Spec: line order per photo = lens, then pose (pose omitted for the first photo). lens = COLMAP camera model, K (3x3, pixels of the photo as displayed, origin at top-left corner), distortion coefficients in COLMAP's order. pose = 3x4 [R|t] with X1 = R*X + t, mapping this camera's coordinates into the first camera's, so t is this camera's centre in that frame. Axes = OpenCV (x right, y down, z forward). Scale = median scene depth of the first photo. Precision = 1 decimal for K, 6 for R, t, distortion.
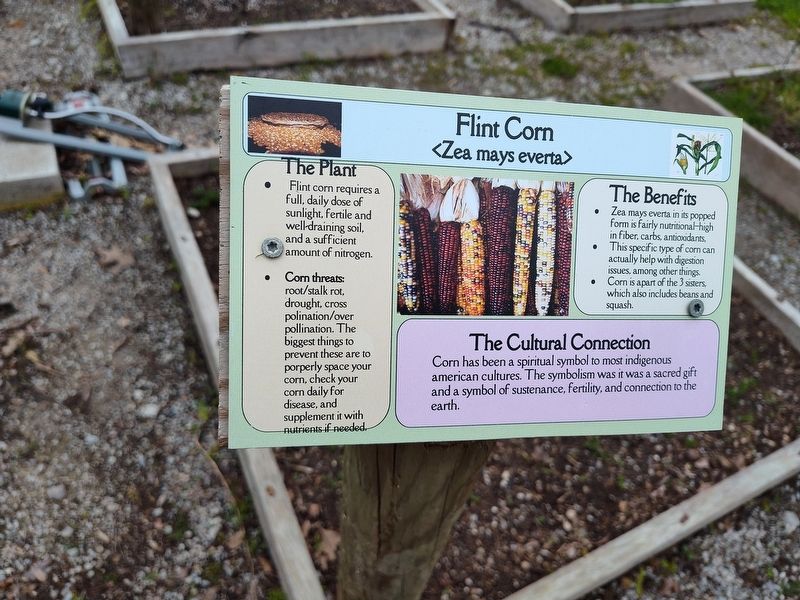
lens RADIAL K [[541.2, 0, 400.0], [0, 541.2, 300.0], [0, 0, 1]] dist [0.039164, -0.059234]
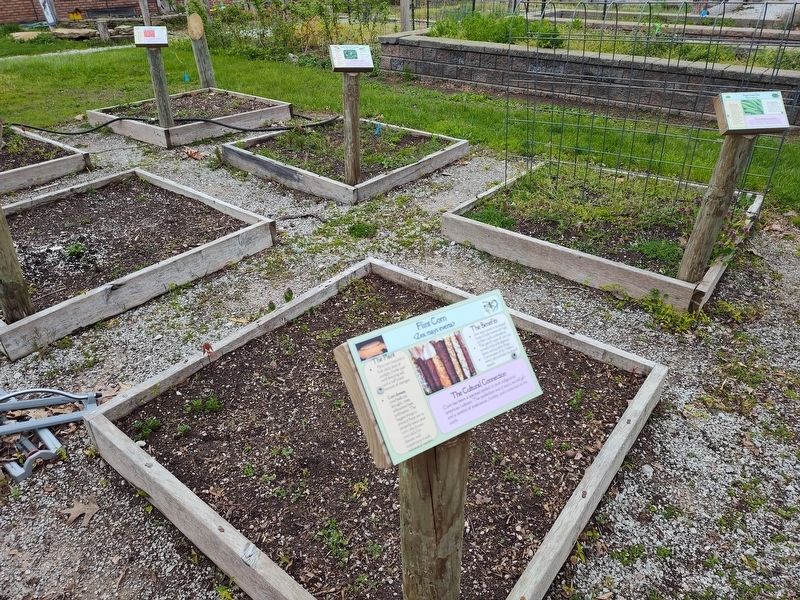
lens RADIAL K [[532.6, 0, 401.4], [0, 532.6, 311.0], [0, 0, 1]] dist [0.040518, -0.054038]
pose [[0.889720, -0.340547, 0.304017, -0.160276], [0.403120, 0.898616, -0.173159, 0.011348], [-0.214226, 0.276618, 0.936798, -0.331490]]
